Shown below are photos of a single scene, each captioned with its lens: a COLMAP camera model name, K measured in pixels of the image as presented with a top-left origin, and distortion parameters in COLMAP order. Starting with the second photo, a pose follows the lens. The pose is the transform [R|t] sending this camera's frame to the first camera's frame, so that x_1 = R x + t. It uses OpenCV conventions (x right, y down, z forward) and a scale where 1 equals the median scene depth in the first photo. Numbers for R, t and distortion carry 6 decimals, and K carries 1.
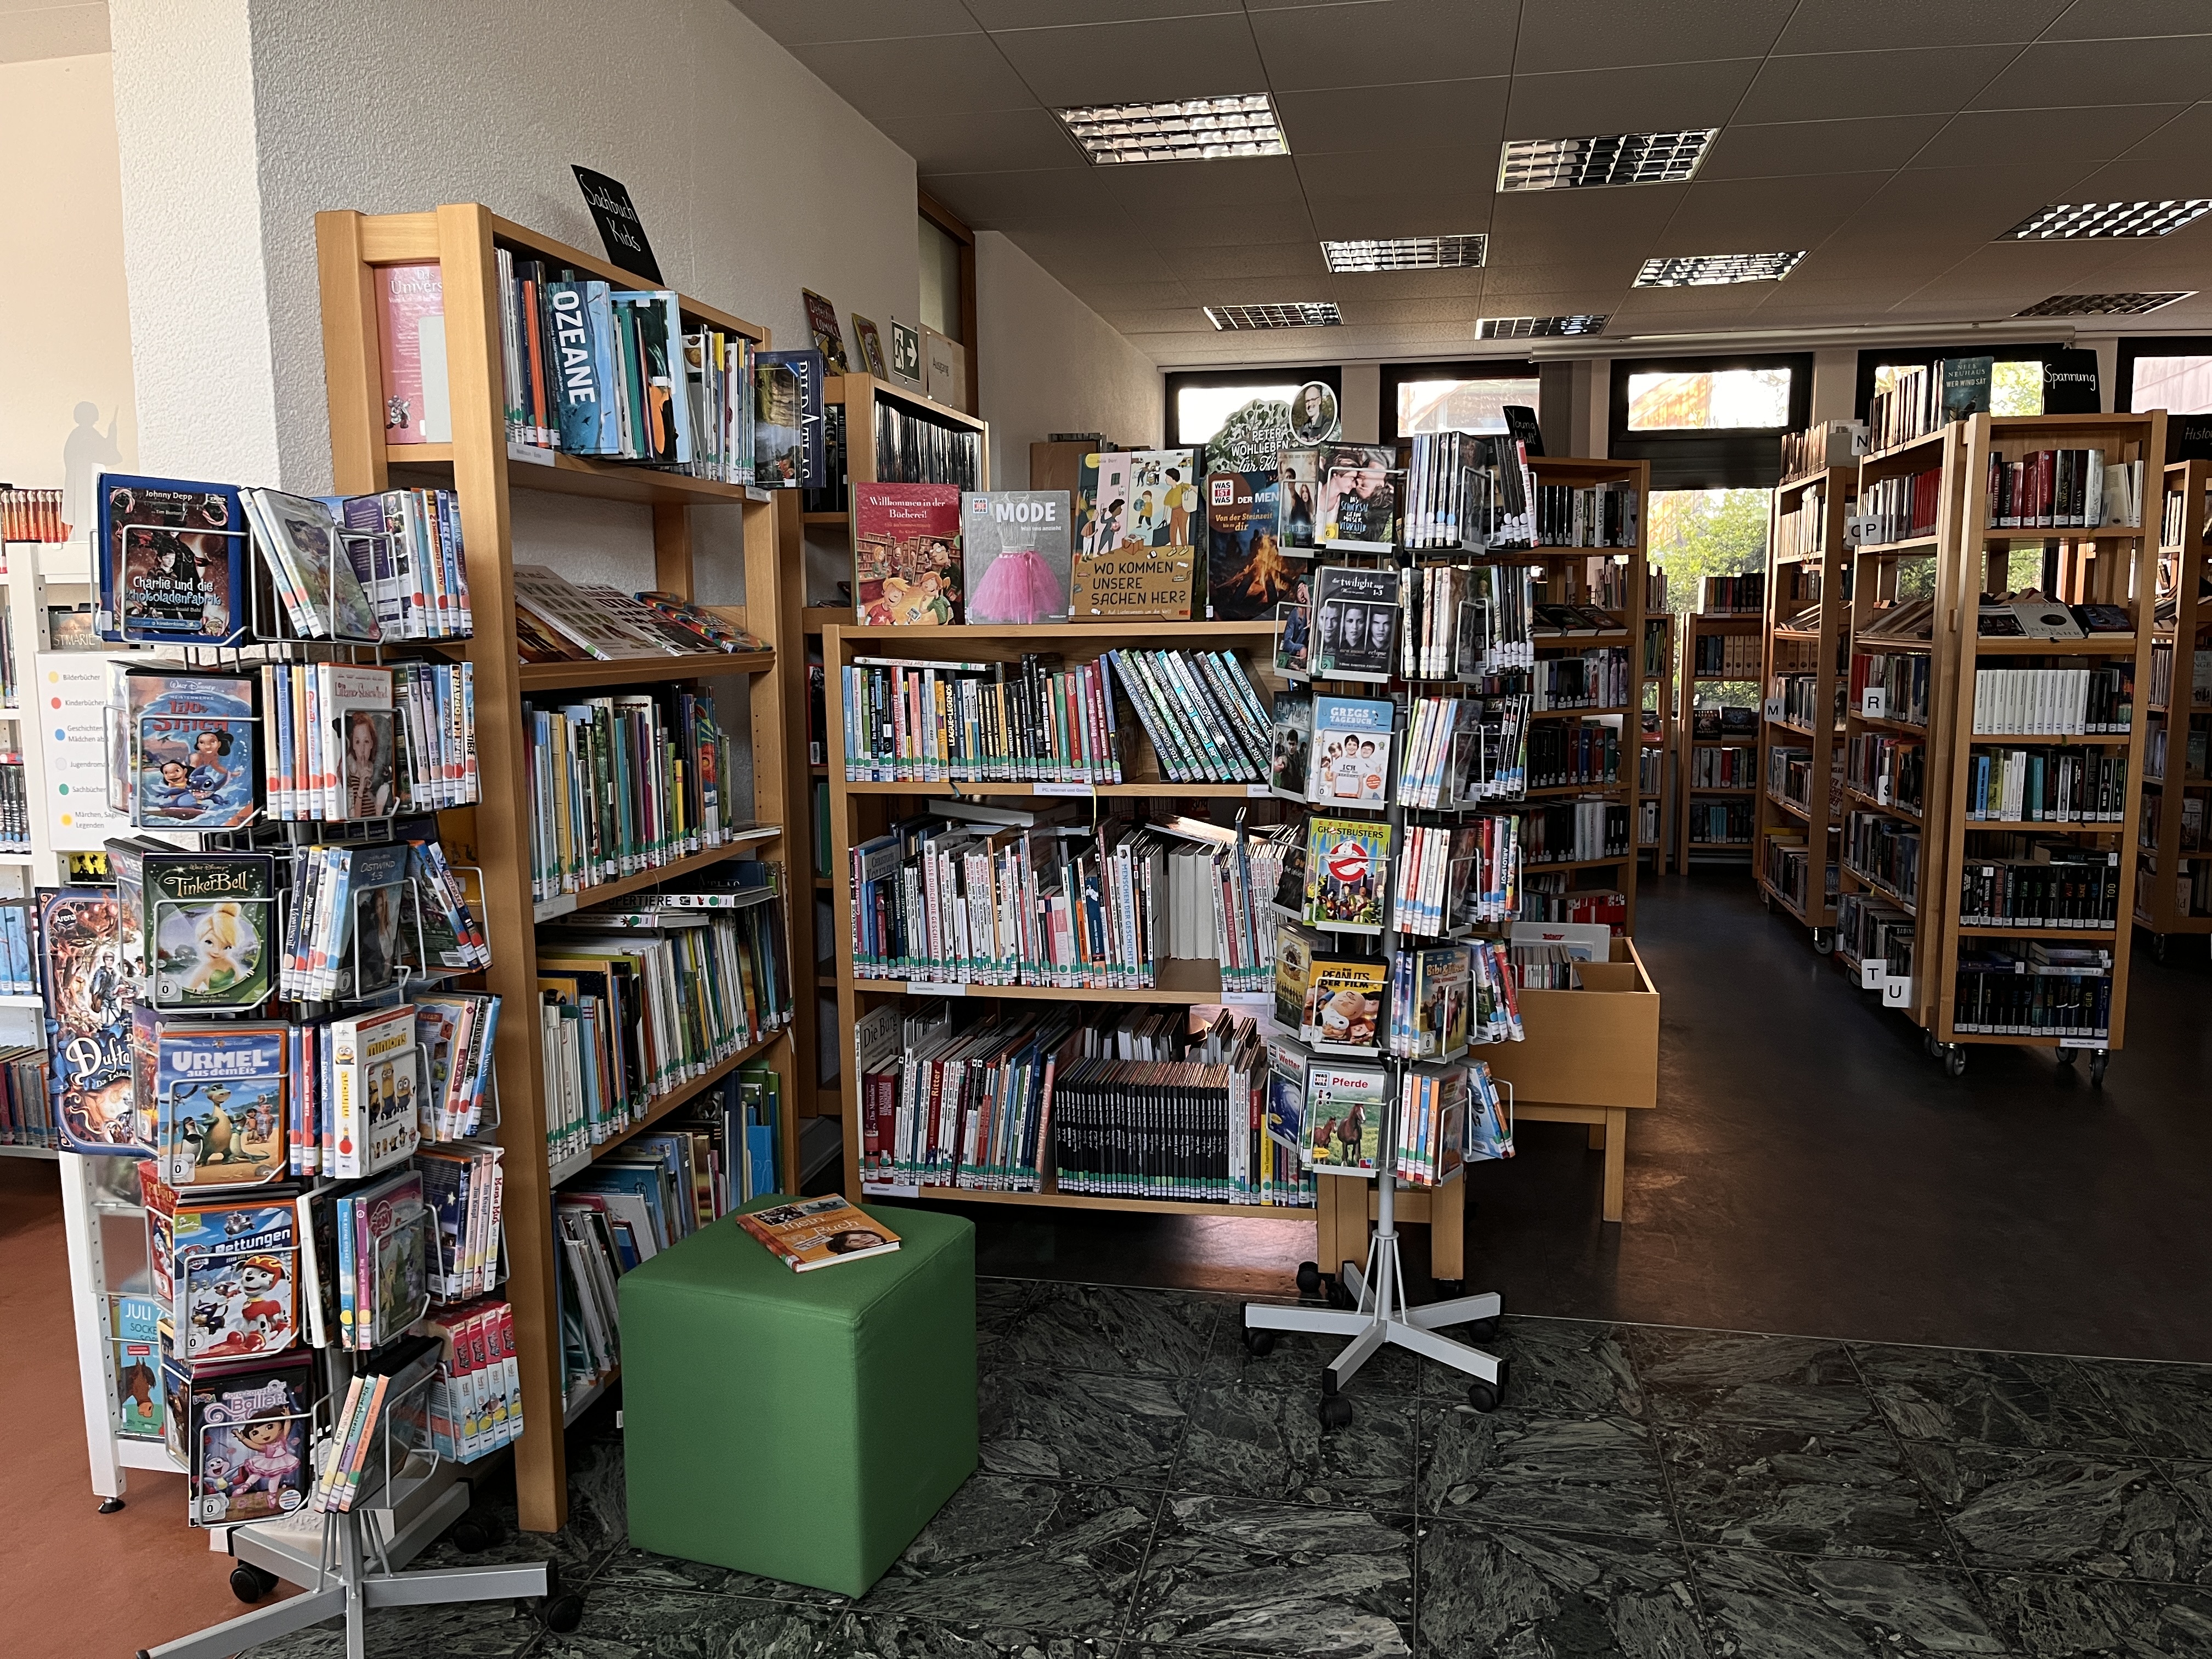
lens RADIAL K [[1671.7, 0, 1096.4], [0, 1671.7, 828.8], [0, 0, 1]] dist [0.050918, -0.080281]
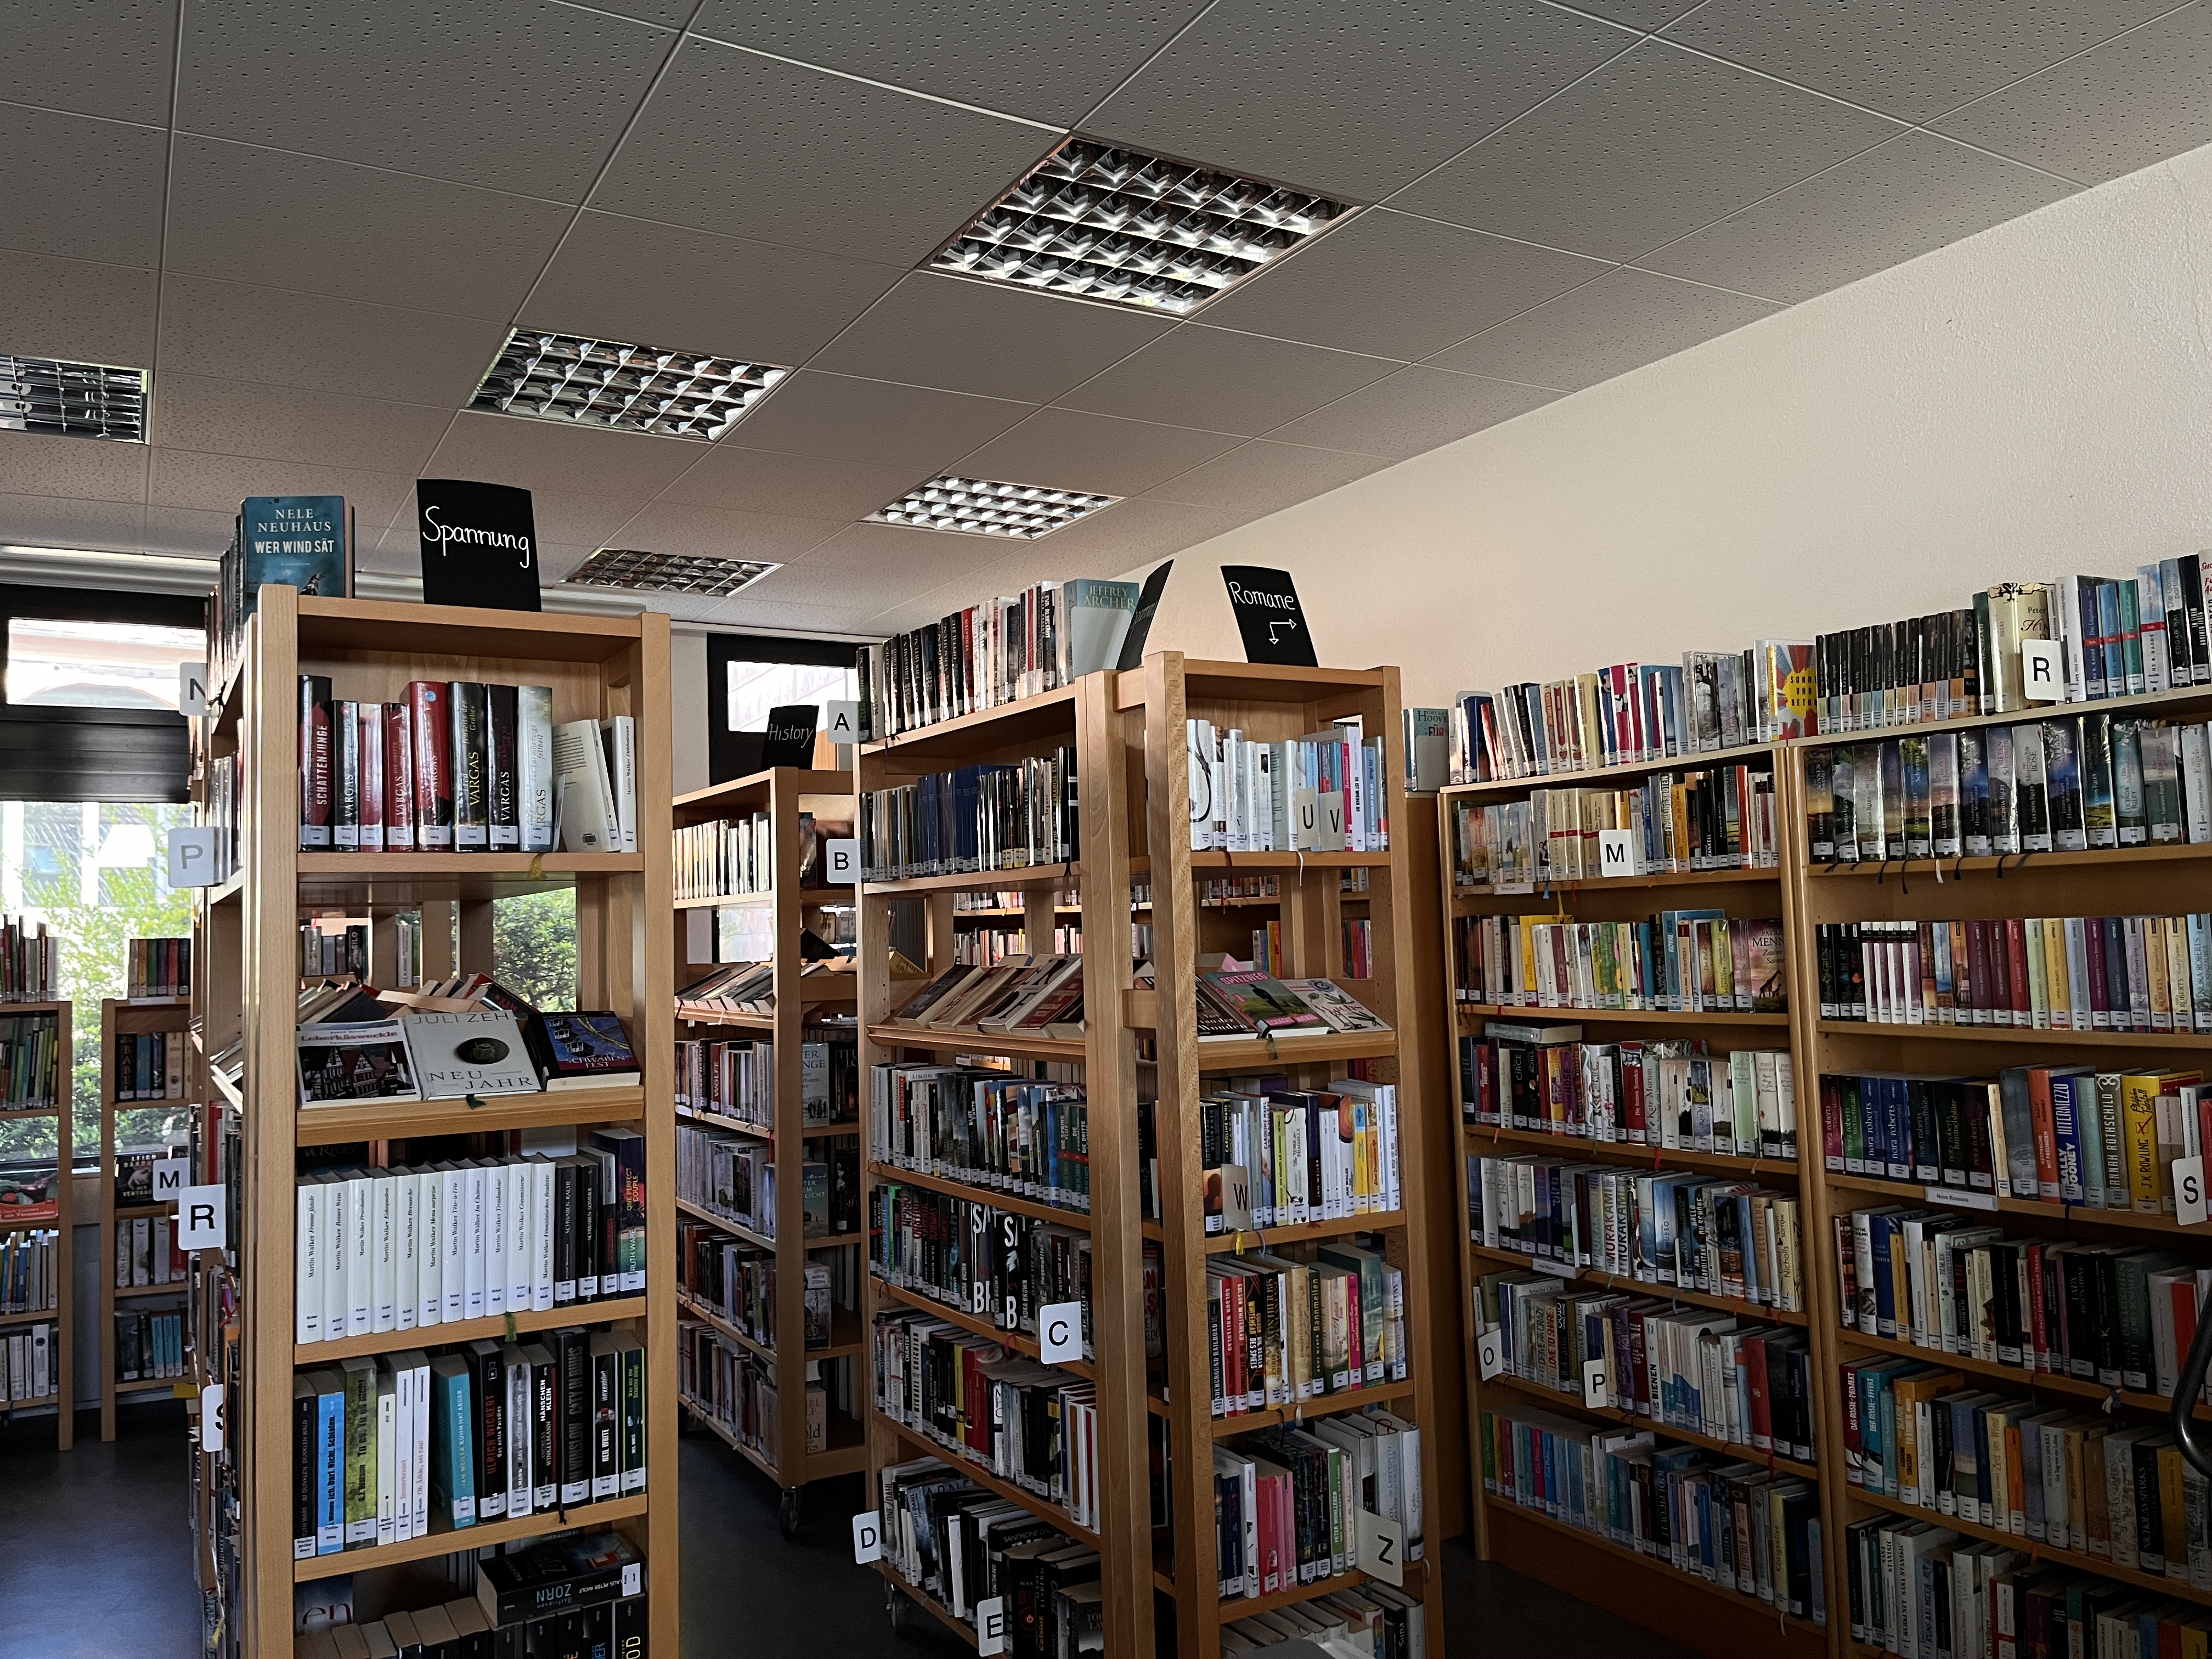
lens RADIAL K [[1671.7, 0, 1100.0], [0, 1671.7, 814.4], [0, 0, 1]] dist [0.050918, -0.080281]
pose [[0.750237, 0.031363, 0.660424, 0.392397], [0.108185, 0.979588, -0.169418, -0.091929], [-0.652258, 0.198552, 0.731531, 0.547140]]
